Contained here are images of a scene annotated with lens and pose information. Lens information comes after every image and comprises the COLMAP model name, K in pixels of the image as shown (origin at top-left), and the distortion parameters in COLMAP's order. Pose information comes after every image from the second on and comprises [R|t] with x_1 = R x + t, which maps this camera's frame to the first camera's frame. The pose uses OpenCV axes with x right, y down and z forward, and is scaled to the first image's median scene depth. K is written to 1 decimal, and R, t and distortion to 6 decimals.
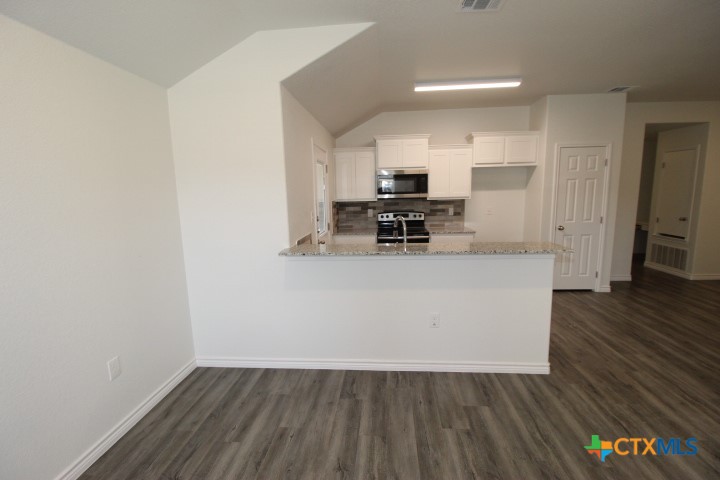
lens RADIAL K [[337.1, 0, 362.3], [0, 337.1, 238.7], [0, 0, 1]] dist [-0.013916, -0.004207]
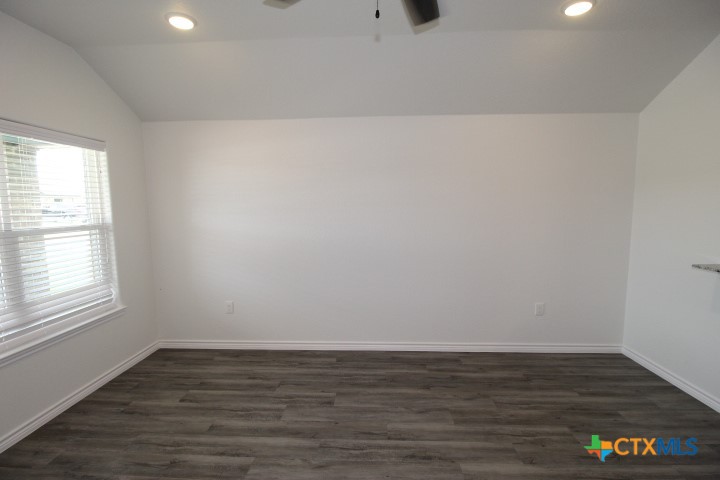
lens RADIAL K [[337.1, 0, 359.7], [0, 337.1, 240.7], [0, 0, 1]] dist [-0.013916, -0.004207]
pose [[0.026763, 0.130840, -0.991042, 0.663965], [-0.134383, 0.982869, 0.126132, -0.019419], [0.990568, 0.129804, 0.043887, 0.024426]]
